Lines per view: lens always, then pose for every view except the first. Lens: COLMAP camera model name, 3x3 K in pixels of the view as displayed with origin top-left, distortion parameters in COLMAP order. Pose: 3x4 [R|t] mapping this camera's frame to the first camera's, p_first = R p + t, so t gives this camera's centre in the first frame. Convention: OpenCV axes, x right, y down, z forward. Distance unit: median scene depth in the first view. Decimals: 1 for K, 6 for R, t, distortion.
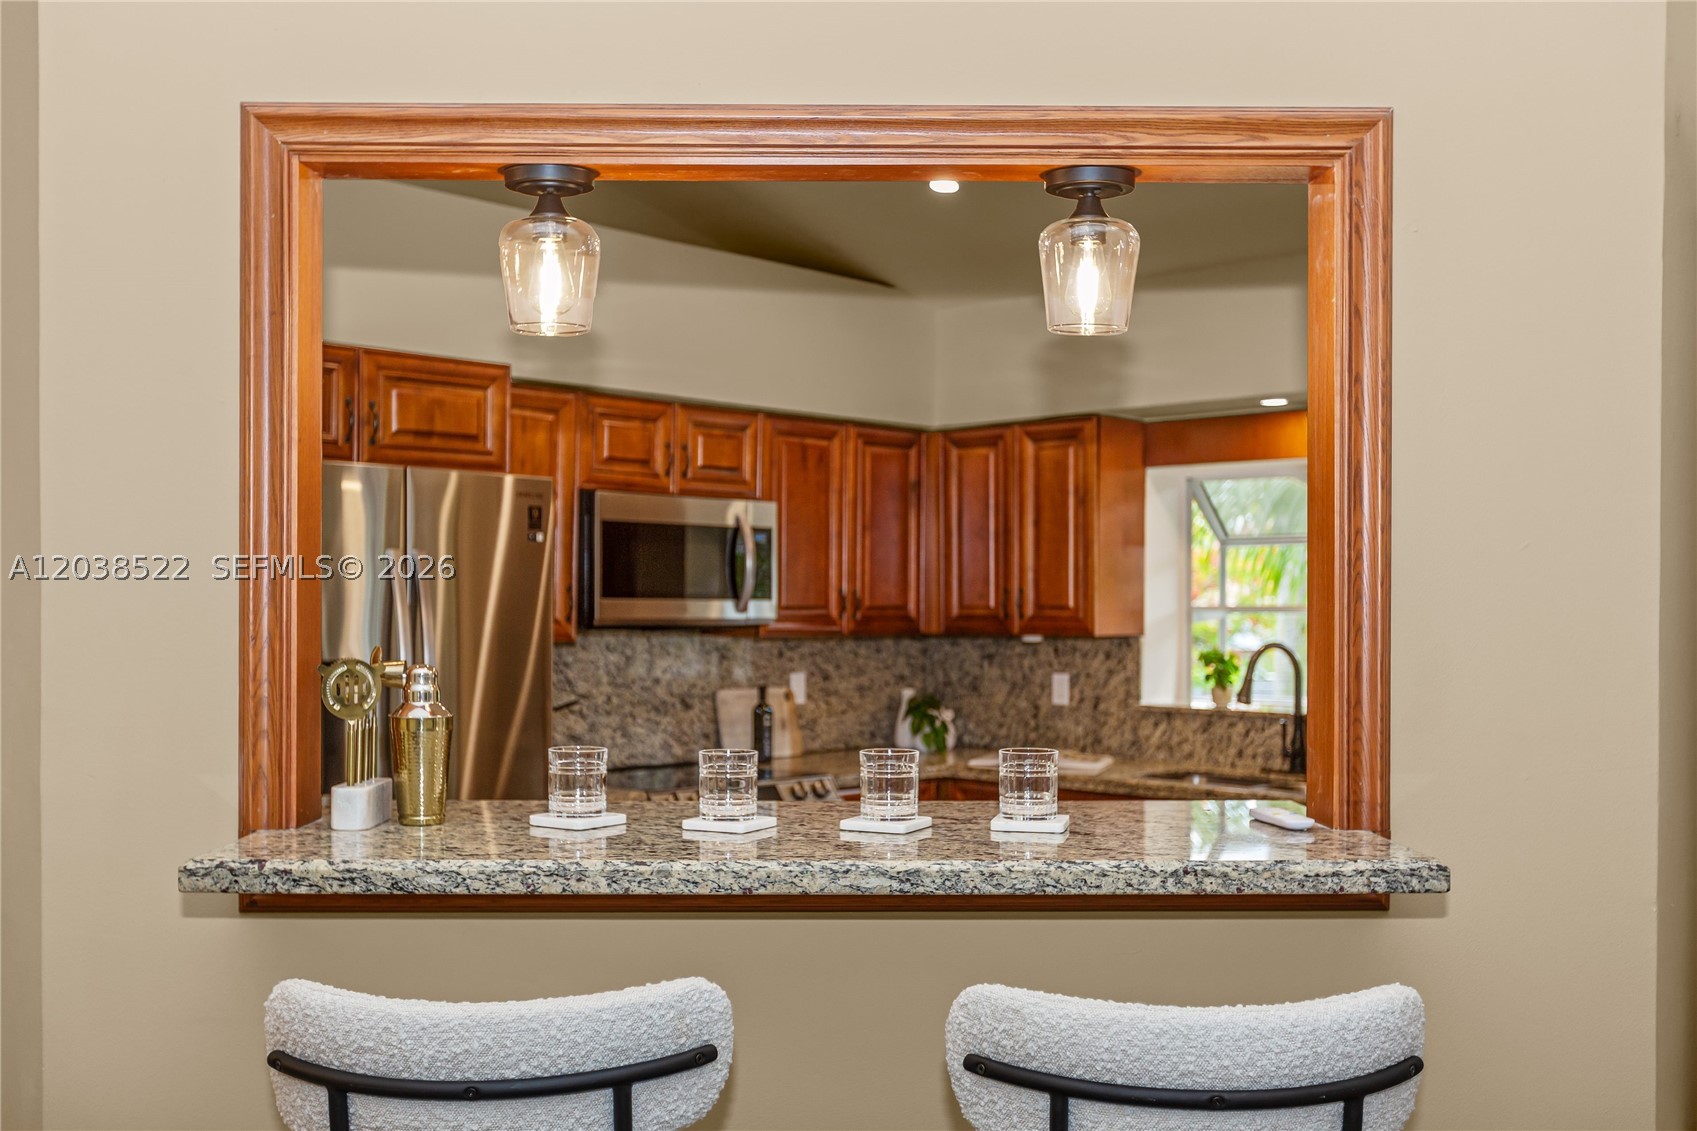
lens RADIAL K [[1660.7, 0, 816.4], [0, 1660.7, 631.8], [0, 0, 1]] dist [-0.003054, -0.001641]
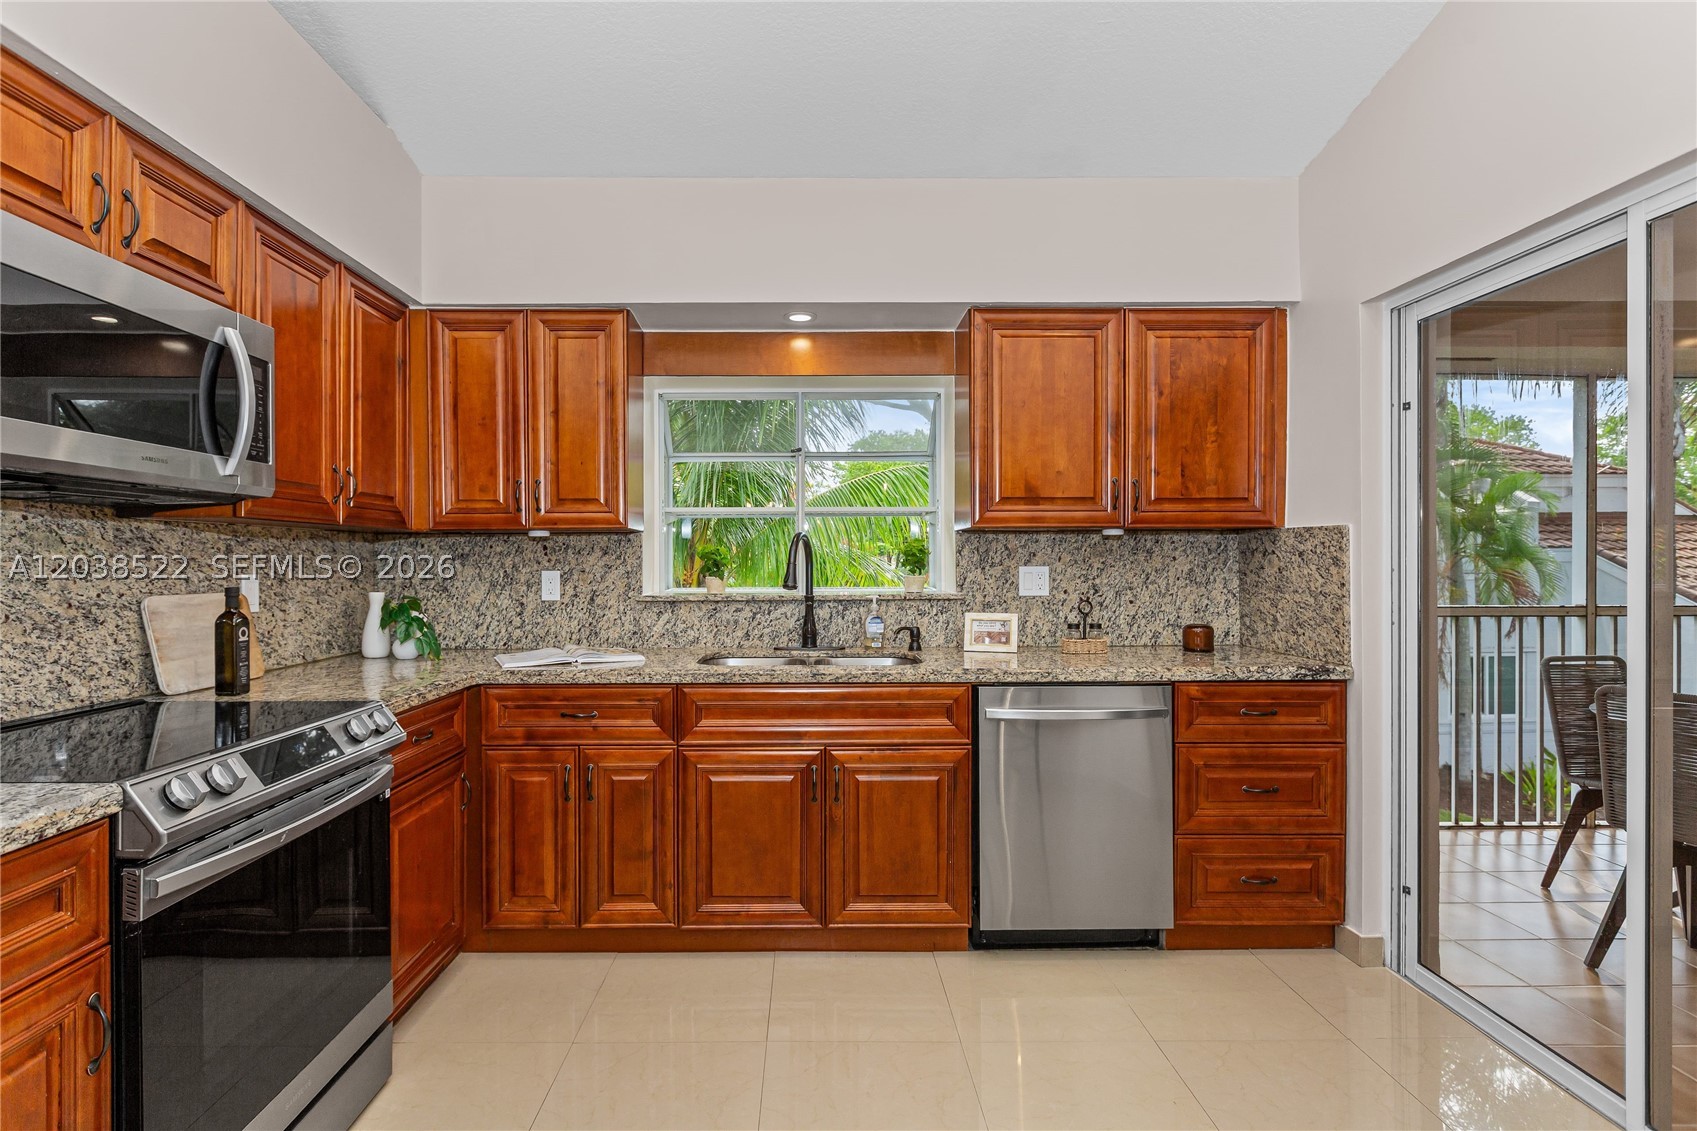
lens RADIAL K [[841.2, 0, 810.3], [0, 841.2, 564.0], [0, 0, 1]] dist [0.002062, 0.000269]
pose [[0.711854, -0.009347, 0.702266, -0.108558], [0.017985, 0.999826, -0.004924, 0.027892], [-0.702098, 0.016136, 0.711898, 0.544606]]
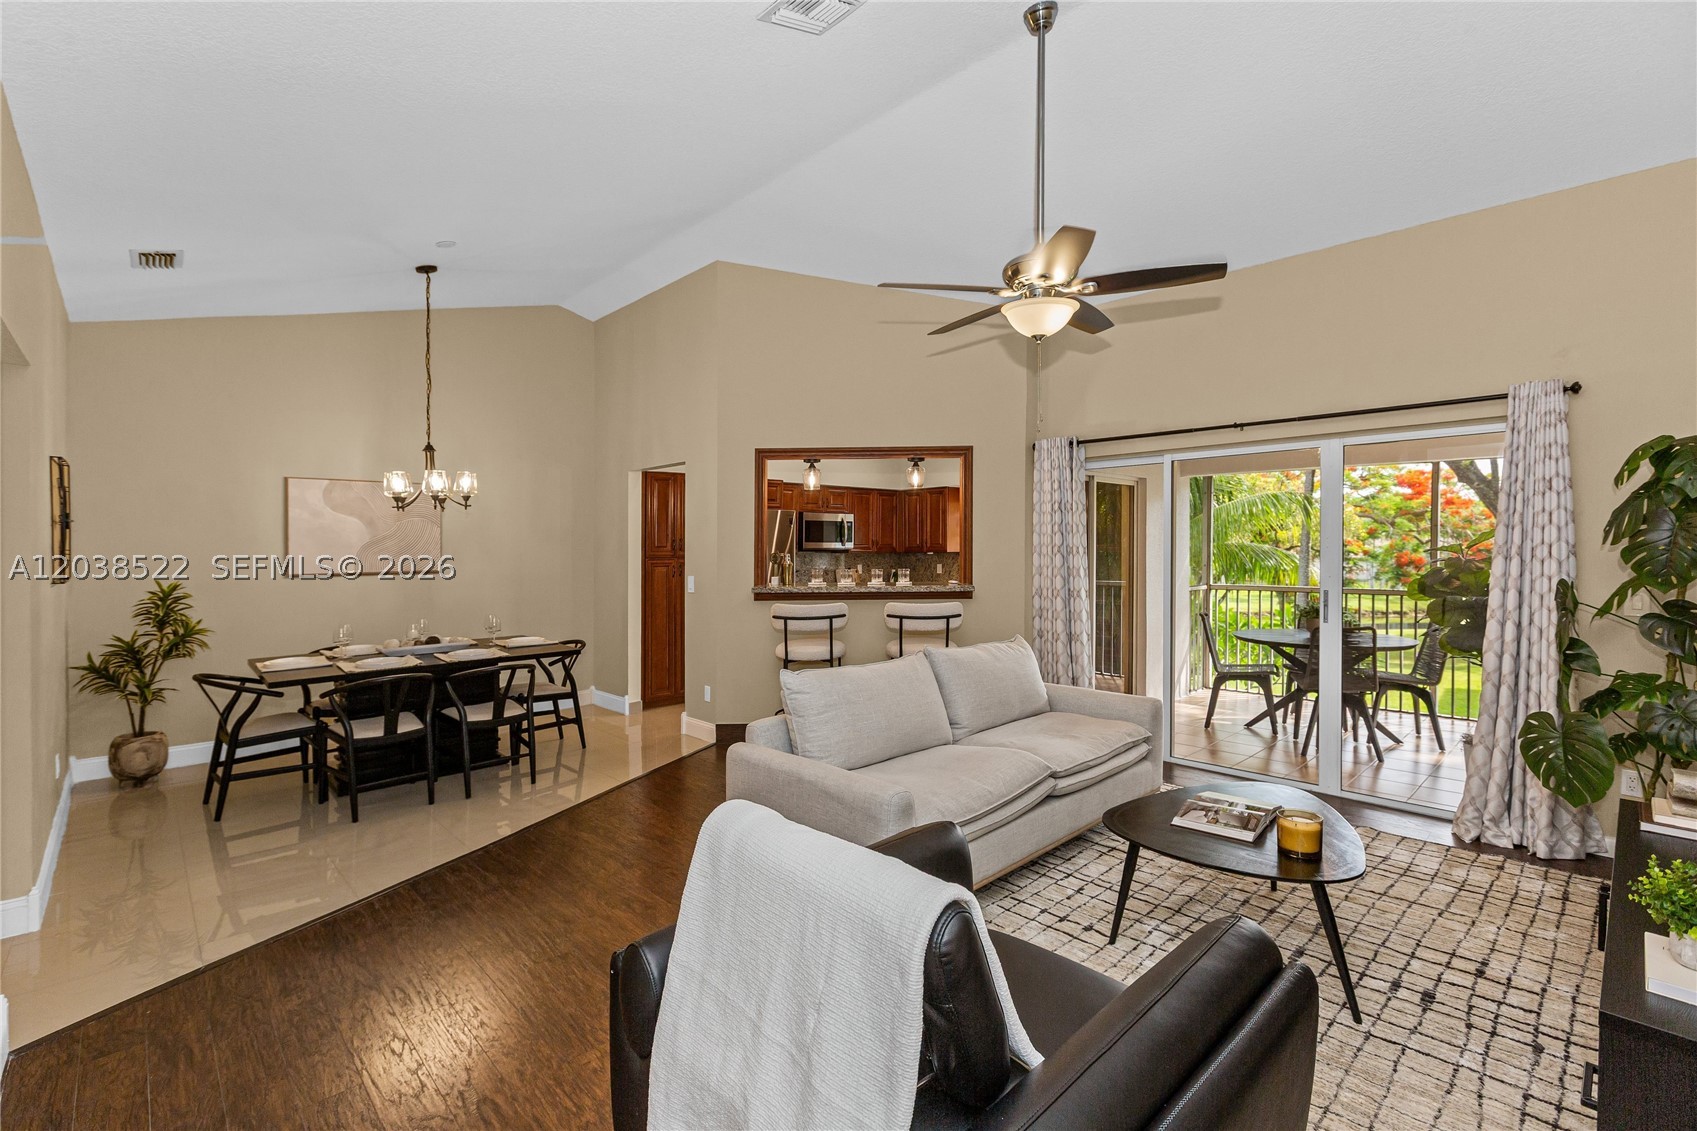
lens RADIAL K [[754.8, 0, 842.2], [0, 754.8, 560.9], [0, 0, 1]] dist [0.000990, -0.001218]
pose [[0.999227, -0.009356, -0.038189, 0.011128], [0.009343, 0.999956, -0.000531, 0.018457], [0.038192, 0.000174, 0.999270, -0.542402]]
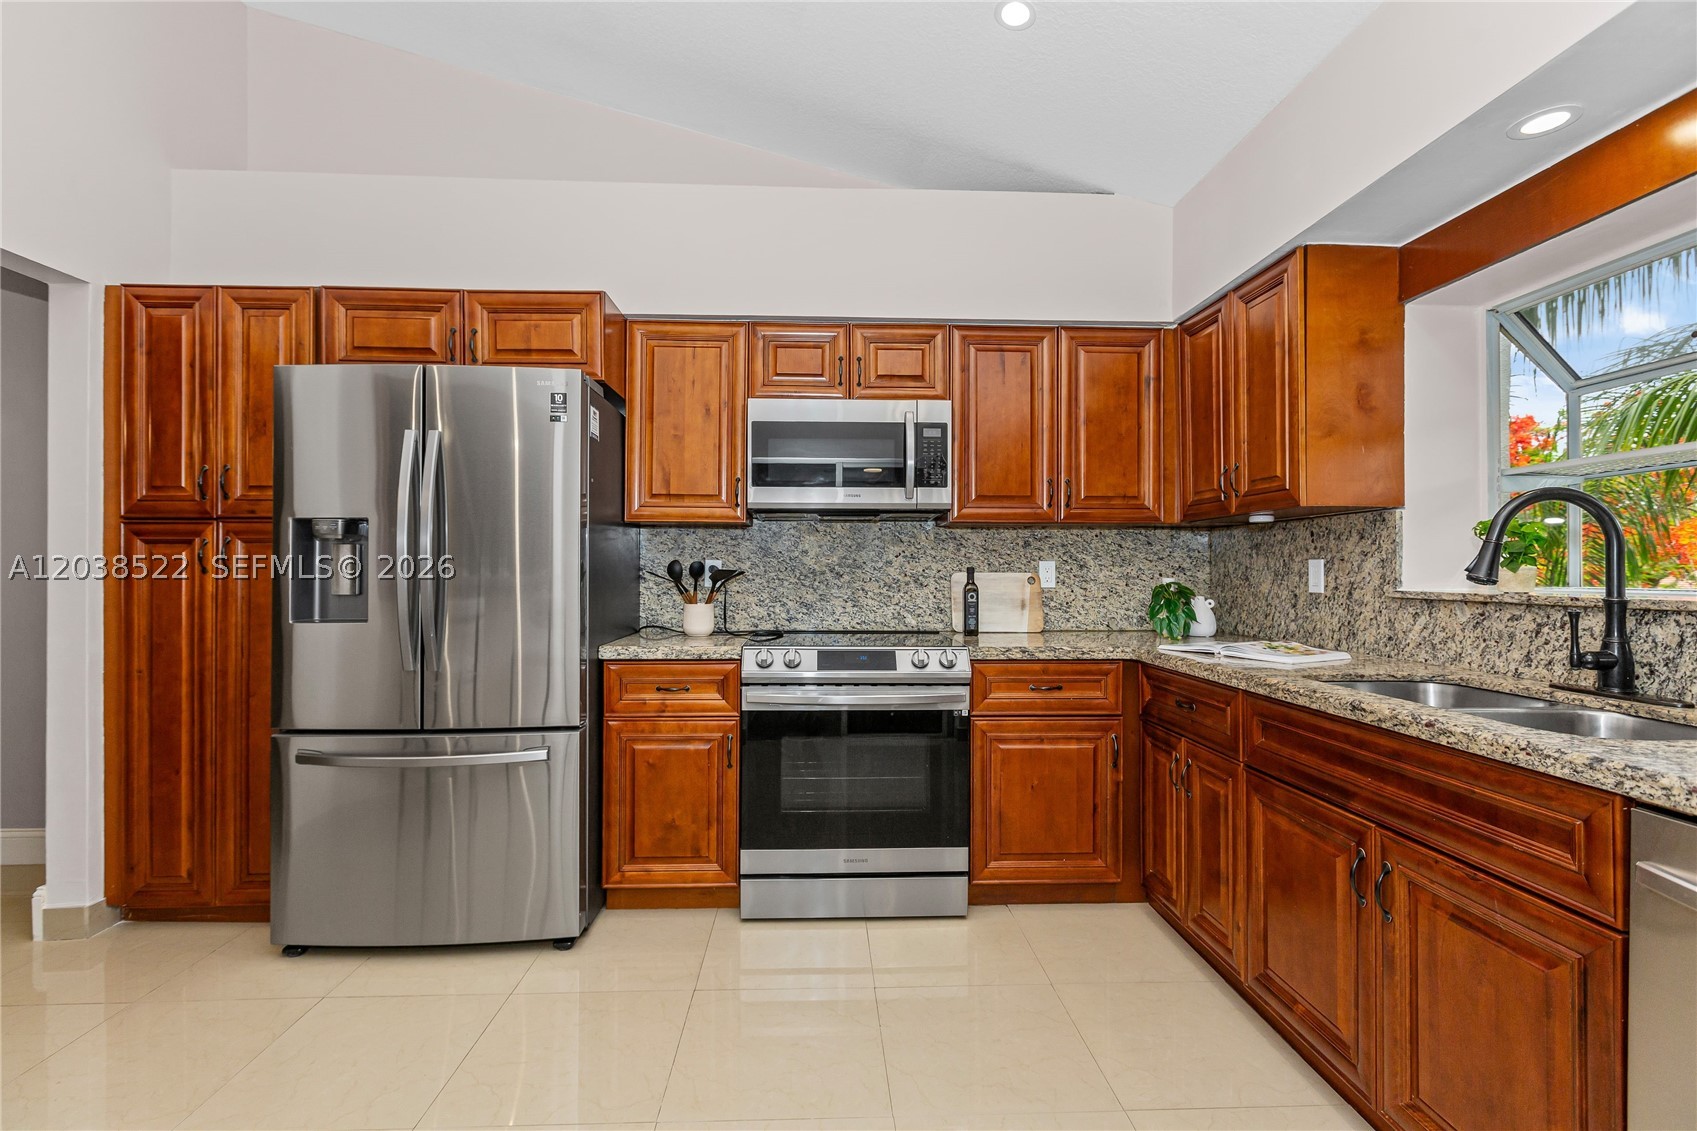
lens RADIAL K [[754.8, 0, 842.2], [0, 754.8, 560.9], [0, 0, 1]] dist [0.000990, -0.001218]
pose [[0.730809, -0.010768, -0.682497, 0.252126], [-0.009207, 0.999629, -0.025630, 0.041130], [0.682519, 0.025015, 0.730439, 0.545009]]
